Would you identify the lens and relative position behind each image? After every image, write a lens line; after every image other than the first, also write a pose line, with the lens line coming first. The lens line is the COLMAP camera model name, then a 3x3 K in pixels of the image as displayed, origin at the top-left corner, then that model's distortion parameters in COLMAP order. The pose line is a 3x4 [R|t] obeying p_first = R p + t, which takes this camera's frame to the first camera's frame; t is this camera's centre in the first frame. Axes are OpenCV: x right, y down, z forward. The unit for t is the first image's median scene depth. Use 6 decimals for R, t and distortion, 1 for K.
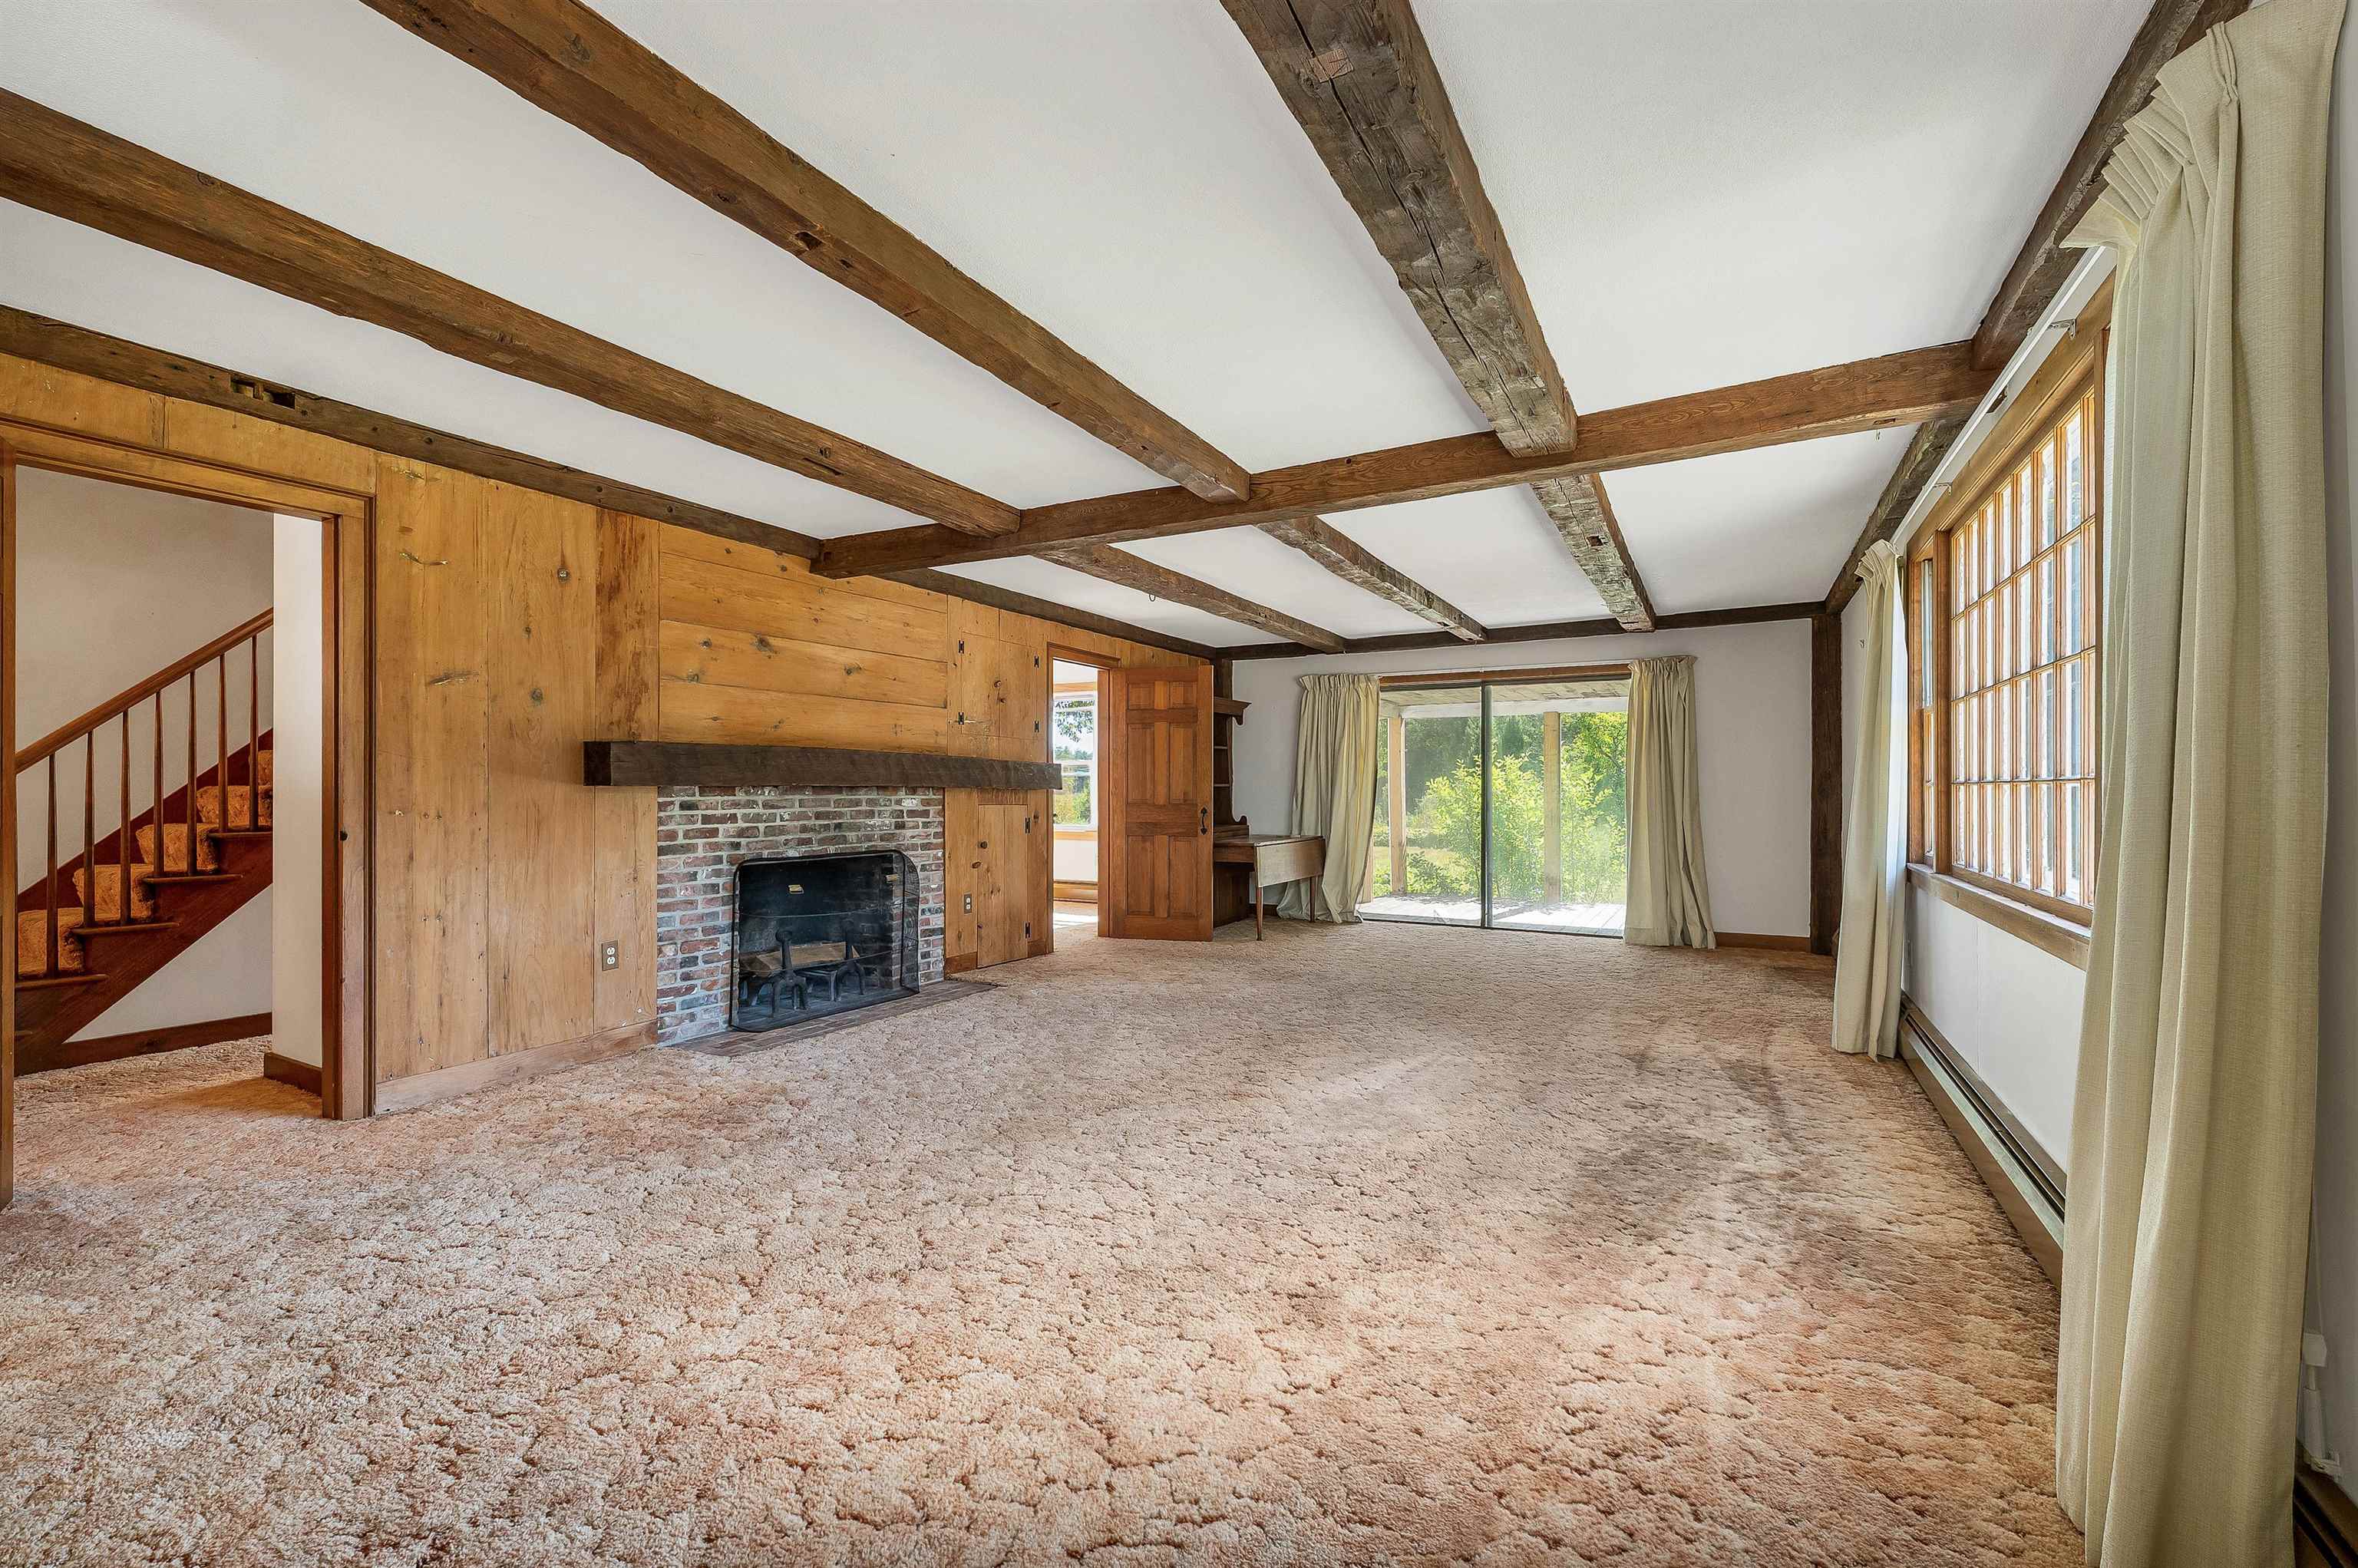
lens RADIAL K [[983.6, 0, 1169.5], [0, 983.6, 802.7], [0, 0, 1]] dist [-0.002071, -0.000266]
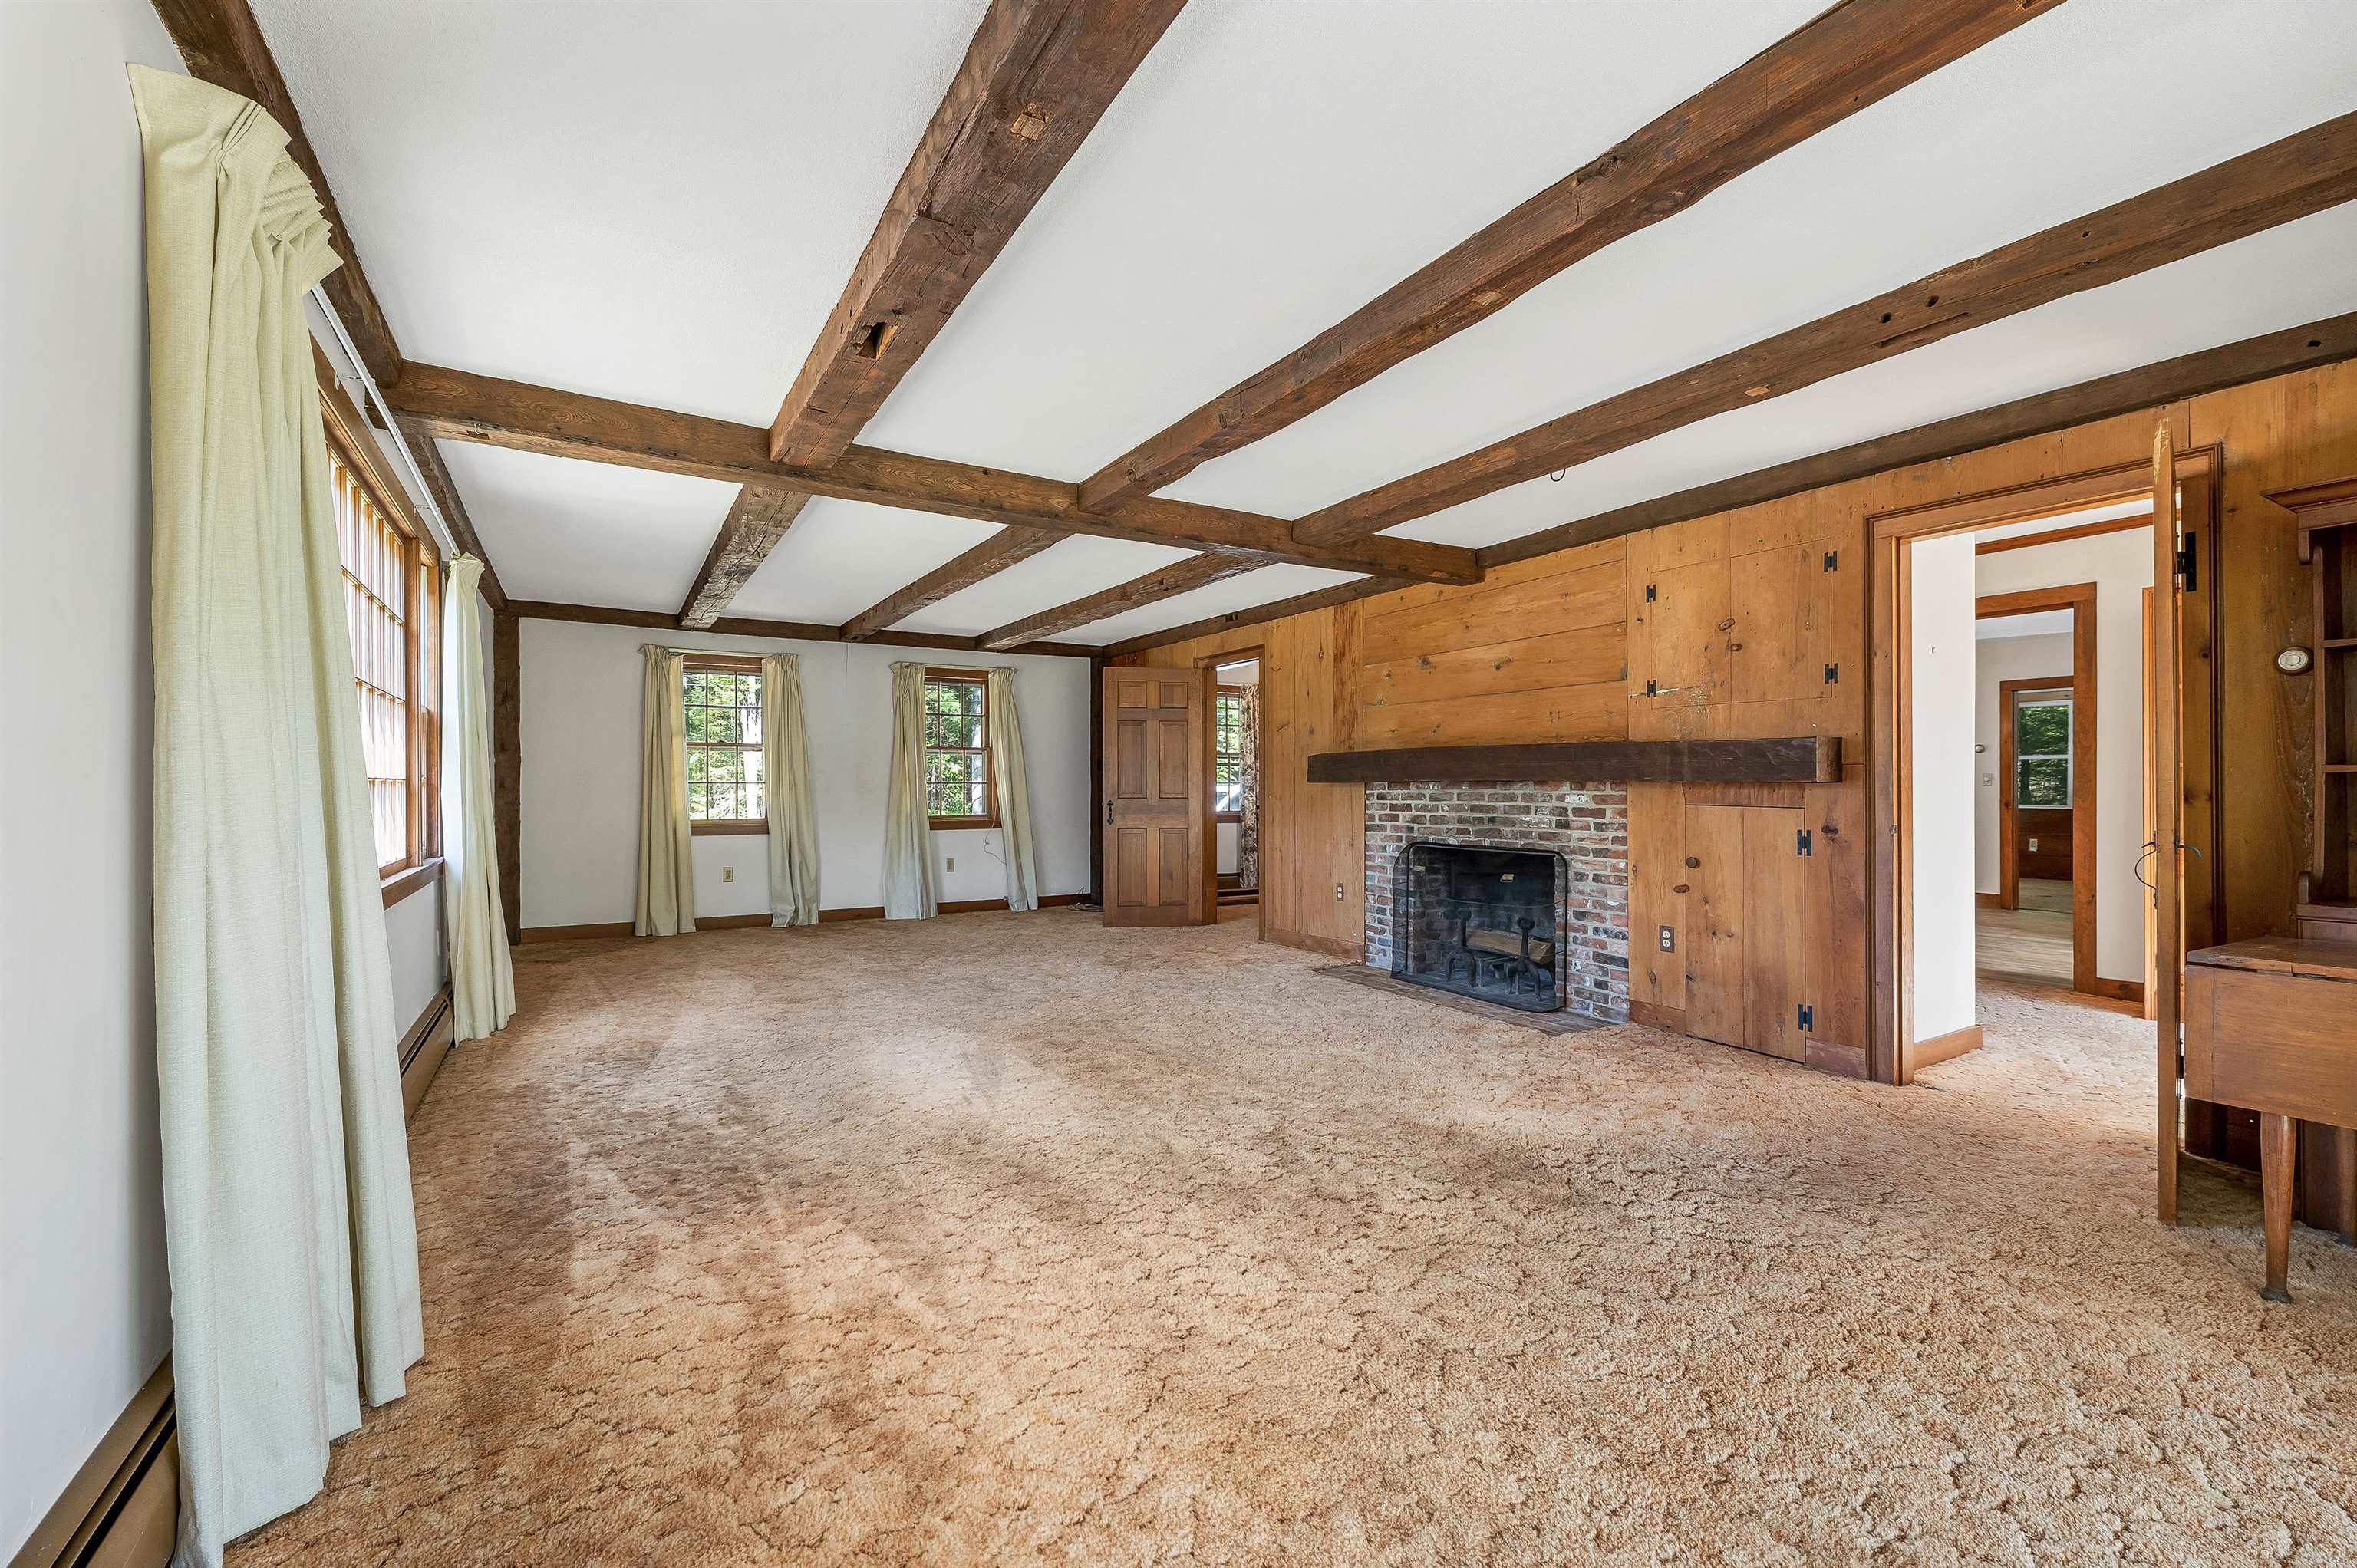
lens RADIAL K [[983.2, 0, 1169.0], [0, 983.2, 802.7], [0, 0, 1]] dist [-0.002071, -0.000266]
pose [[-0.501644, 0.016372, -0.864919, 0.731292], [-0.007388, 0.999703, 0.023209, -0.015727], [0.865042, 0.018033, -0.501374, 1.245226]]
